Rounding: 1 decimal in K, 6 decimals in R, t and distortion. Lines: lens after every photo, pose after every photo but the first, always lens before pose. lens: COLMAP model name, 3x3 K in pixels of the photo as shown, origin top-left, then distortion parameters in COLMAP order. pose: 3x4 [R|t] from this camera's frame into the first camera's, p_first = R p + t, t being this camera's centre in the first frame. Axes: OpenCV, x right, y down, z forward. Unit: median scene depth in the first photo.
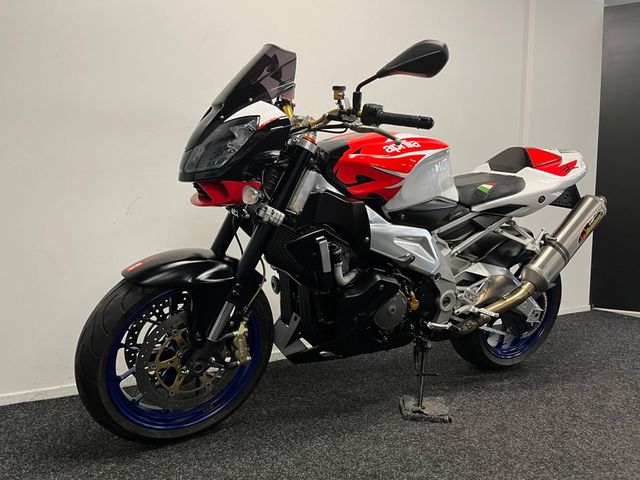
lens RADIAL K [[484.8, 0, 317.2], [0, 484.8, 240.6], [0, 0, 1]] dist [0.064737, -0.094558]
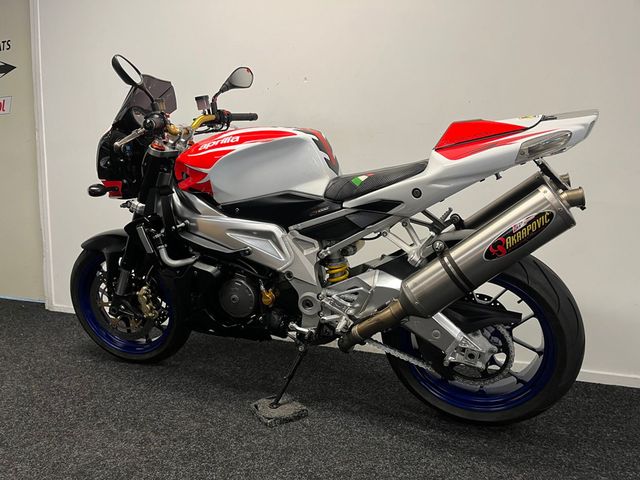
lens RADIAL K [[484.8, 0, 317.2], [0, 484.8, 240.6], [0, 0, 1]] dist [0.064737, -0.094558]
pose [[0.625604, 0.065778, -0.777363, 1.096580], [-0.067506, 0.997266, 0.030058, -0.027279], [0.777215, 0.033672, 0.628334, 0.485368]]
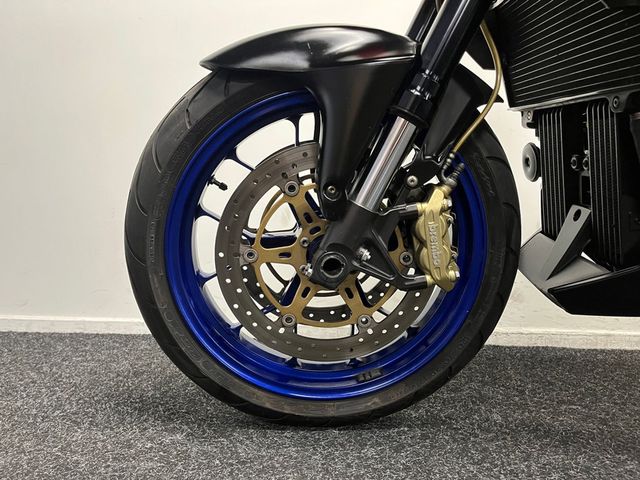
lens RADIAL K [[484.8, 0, 317.2], [0, 484.8, 240.6], [0, 0, 1]] dist [0.064737, -0.094558]
pose [[0.861074, 0.026644, -0.507780, -0.022134], [-0.055814, 0.997545, -0.042304, 0.225428], [0.505406, 0.064769, 0.860447, 0.526300]]
